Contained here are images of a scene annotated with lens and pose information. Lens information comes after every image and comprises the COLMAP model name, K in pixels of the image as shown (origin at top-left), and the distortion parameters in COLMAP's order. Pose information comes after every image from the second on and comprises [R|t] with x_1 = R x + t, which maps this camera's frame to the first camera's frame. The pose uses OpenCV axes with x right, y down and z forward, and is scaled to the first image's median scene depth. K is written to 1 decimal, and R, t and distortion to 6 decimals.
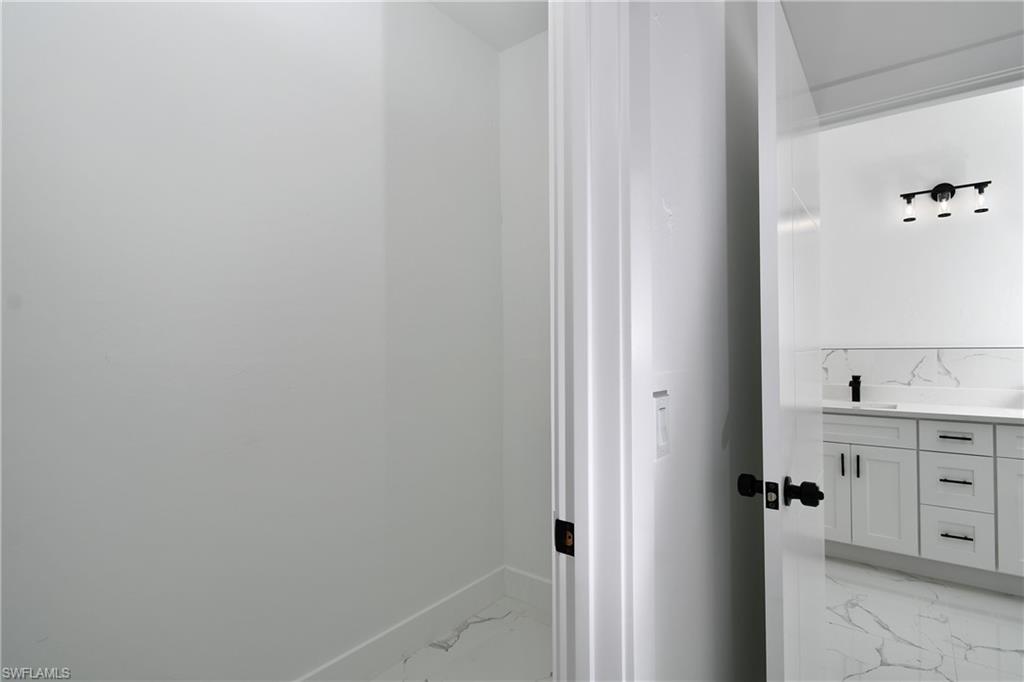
lens RADIAL K [[502.7, 0, 512.3], [0, 502.7, 340.5], [0, 0, 1]] dist [-0.000634, -0.000393]
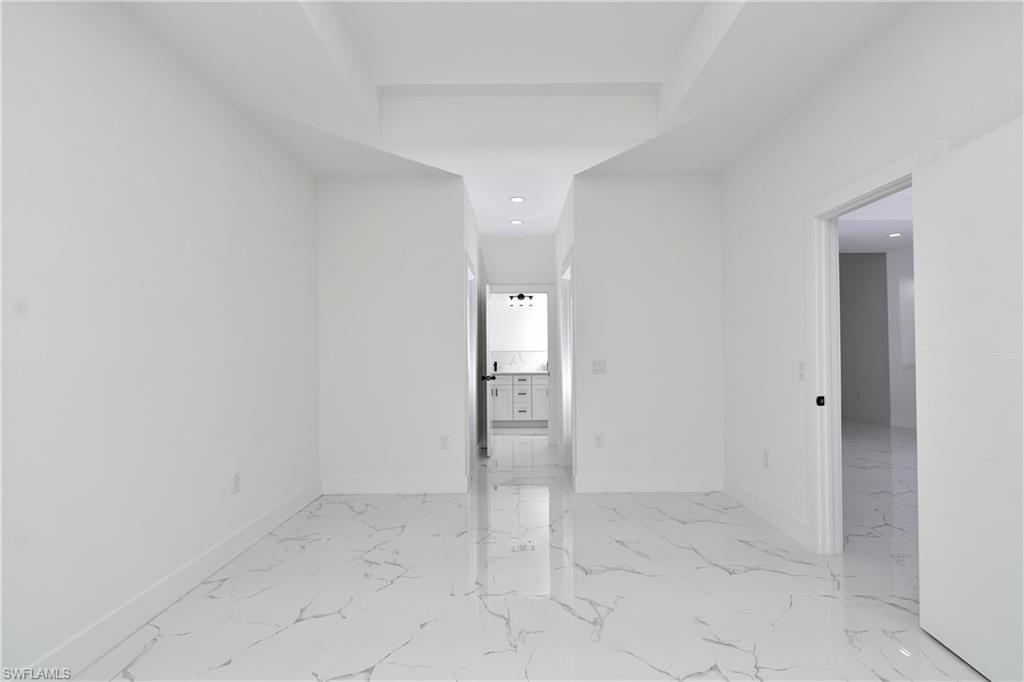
lens RADIAL K [[502.7, 0, 512.7], [0, 502.7, 344.9], [0, 0, 1]] dist [-0.000634, -0.000393]
pose [[0.793141, 0.006556, 0.609003, -1.056678], [-0.006482, 0.999976, -0.002323, -0.017062], [-0.609003, -0.002105, 0.793165, -1.422174]]
